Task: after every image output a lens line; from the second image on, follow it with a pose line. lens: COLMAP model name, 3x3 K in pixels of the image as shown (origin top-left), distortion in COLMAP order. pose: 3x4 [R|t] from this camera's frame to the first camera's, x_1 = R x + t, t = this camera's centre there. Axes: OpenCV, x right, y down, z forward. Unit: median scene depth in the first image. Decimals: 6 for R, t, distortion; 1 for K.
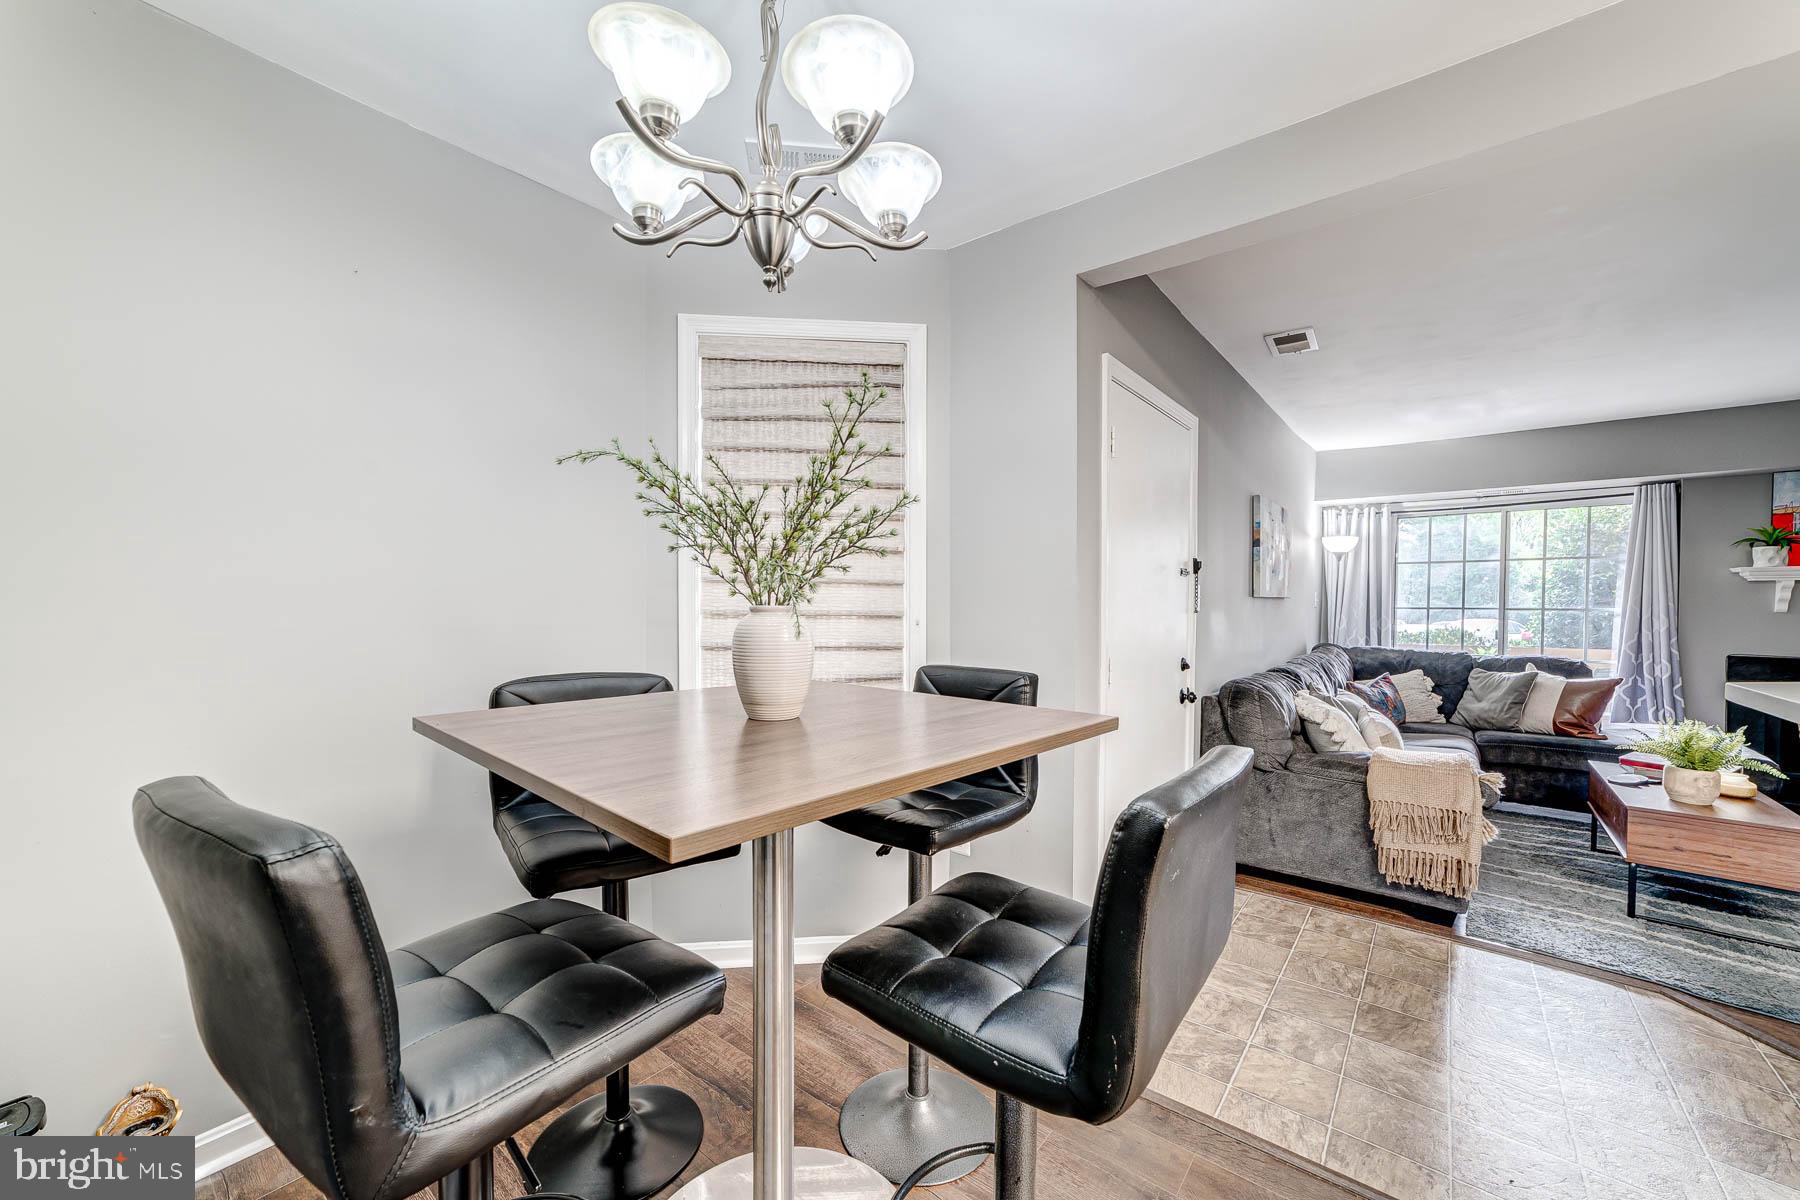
lens RADIAL K [[705.5, 0, 897.5], [0, 705.5, 619.9], [0, 0, 1]] dist [-0.042891, 0.019045]
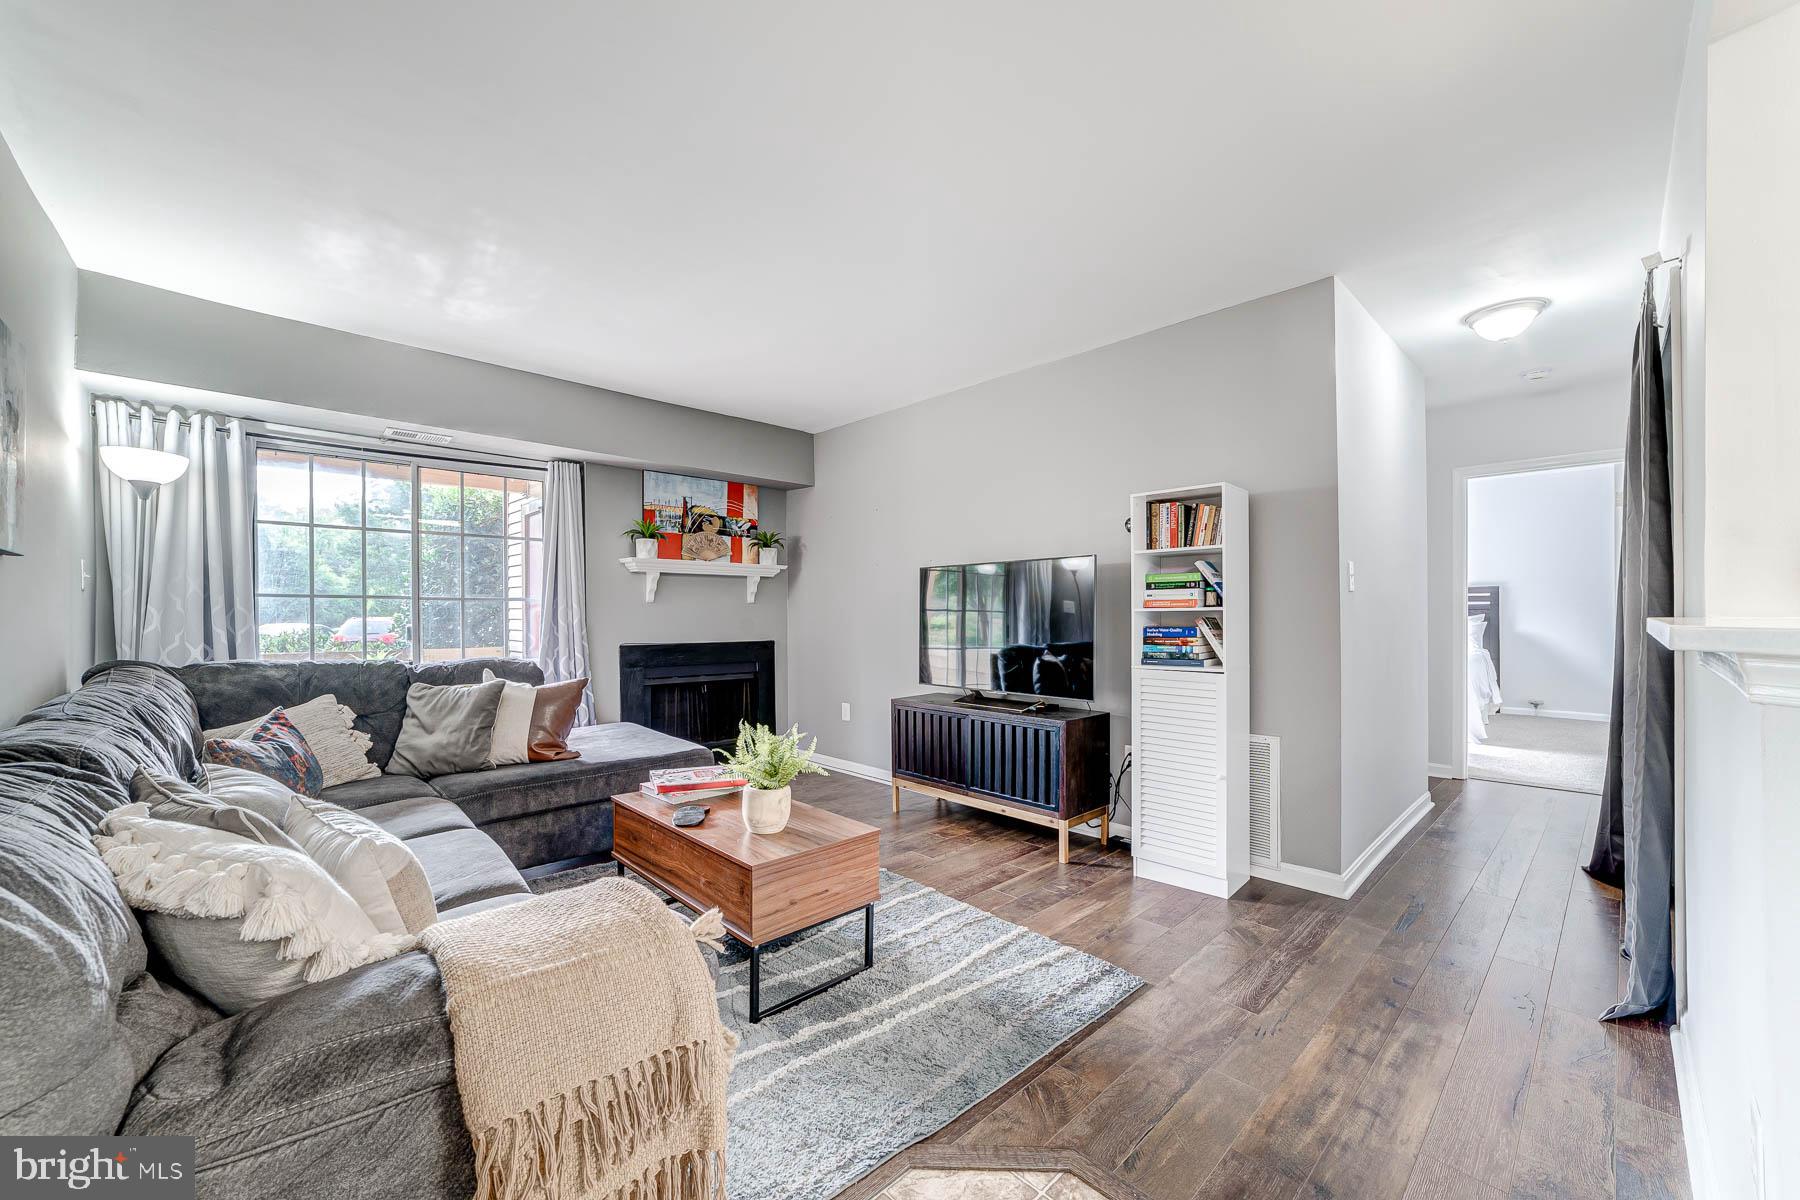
lens RADIAL K [[705.5, 0, 897.5], [0, 705.5, 619.9], [0, 0, 1]] dist [-0.042891, 0.019045]
pose [[0.123300, -0.010977, 0.992309, 0.237579], [0.022132, 0.999721, 0.008309, 0.014796], [-0.992123, 0.020938, 0.123508, 0.462702]]
